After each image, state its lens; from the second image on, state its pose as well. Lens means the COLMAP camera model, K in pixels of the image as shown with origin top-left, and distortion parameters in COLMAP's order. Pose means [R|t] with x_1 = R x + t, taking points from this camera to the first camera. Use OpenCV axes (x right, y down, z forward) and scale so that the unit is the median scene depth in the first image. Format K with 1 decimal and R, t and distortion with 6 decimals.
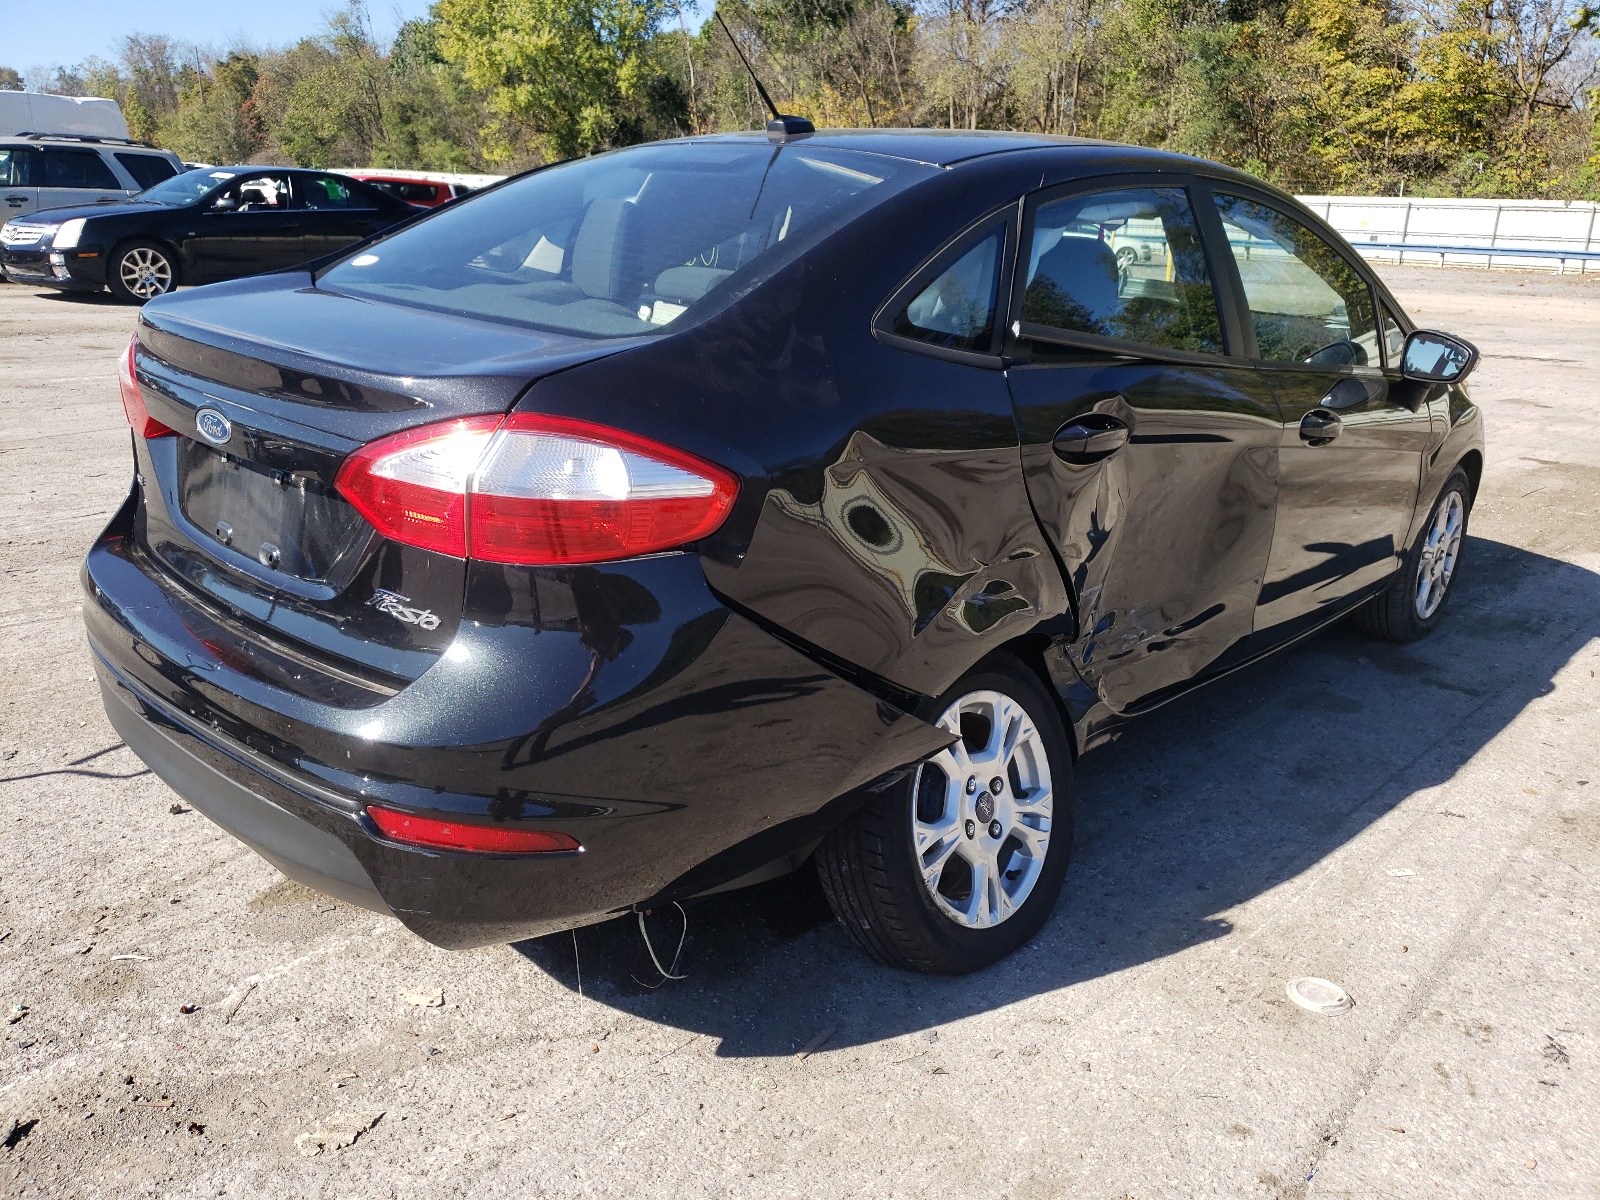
lens RADIAL K [[1477.1, 0, 798.8], [0, 1477.1, 602.4], [0, 0, 1]] dist [-0.016875, 0.107890]
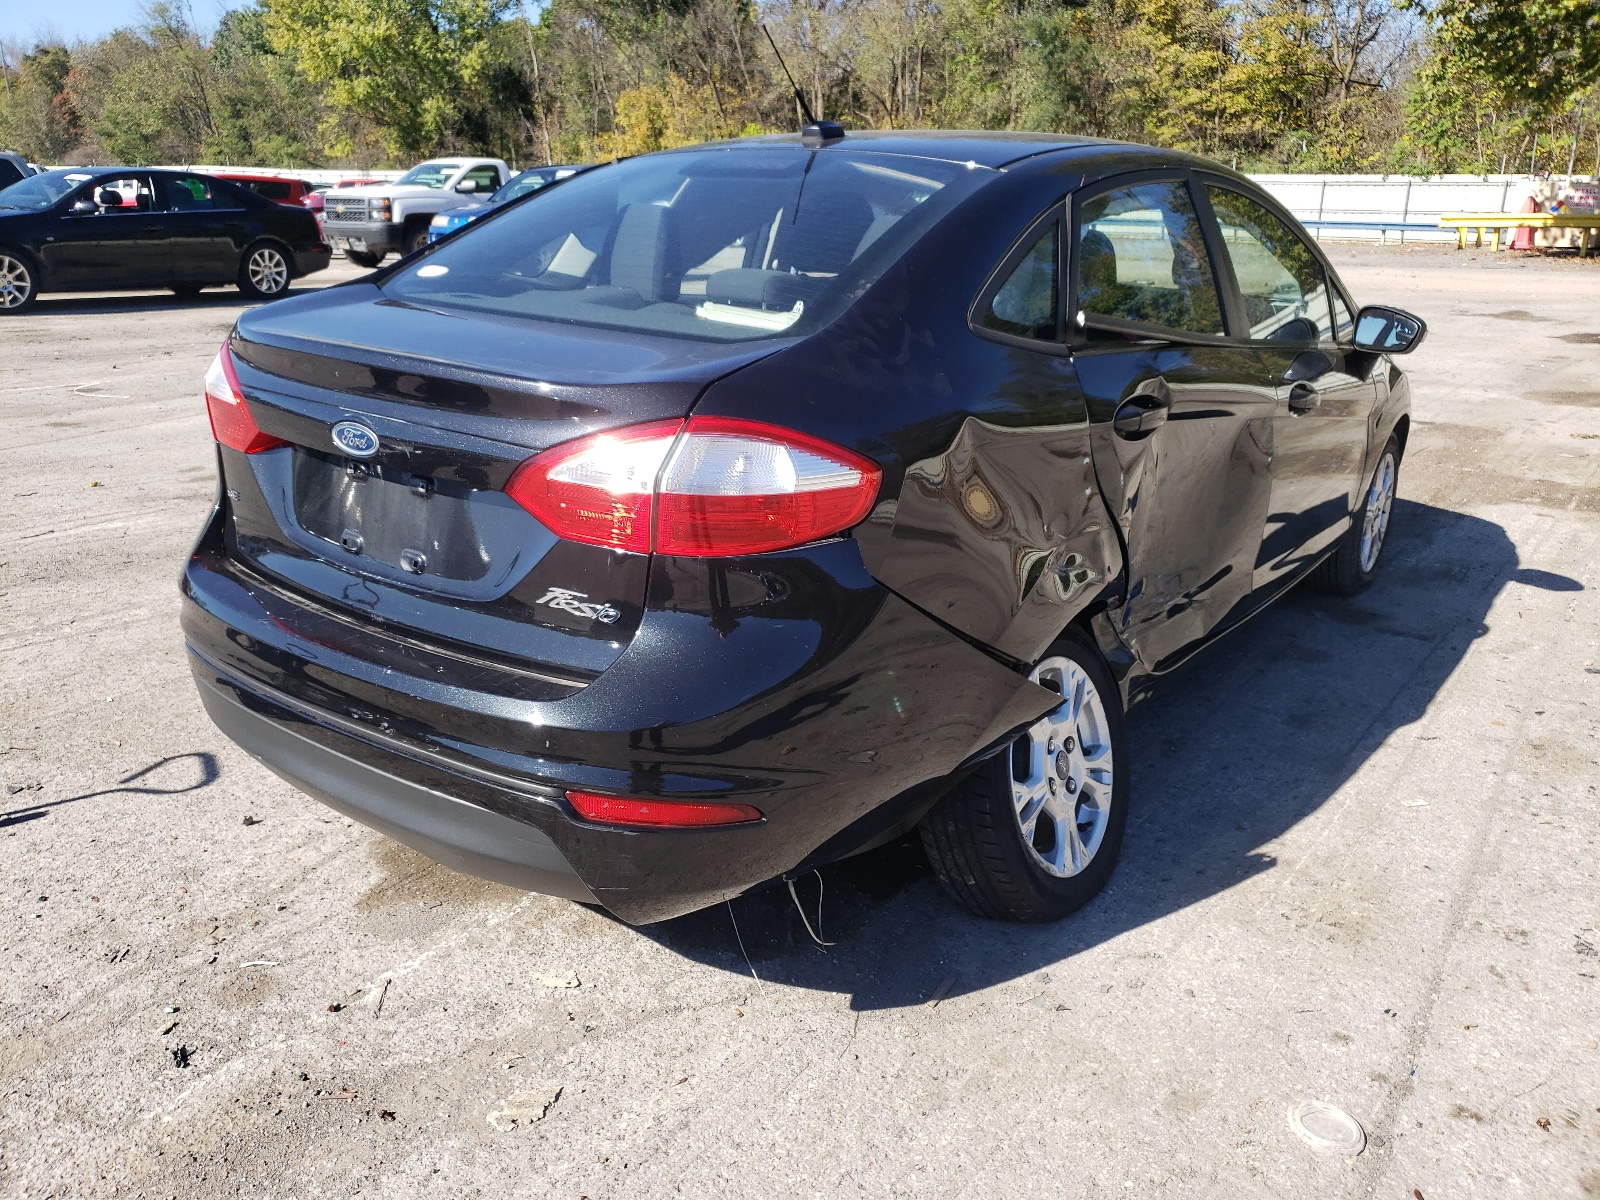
lens RADIAL K [[1477.1, 0, 798.8], [0, 1477.1, 602.4], [0, 0, 1]] dist [-0.016875, 0.107890]
pose [[0.993208, -0.051784, 0.104195, -0.173795], [0.050790, 0.998635, 0.012173, -0.002272], [-0.104683, -0.006798, 0.994482, -0.048979]]
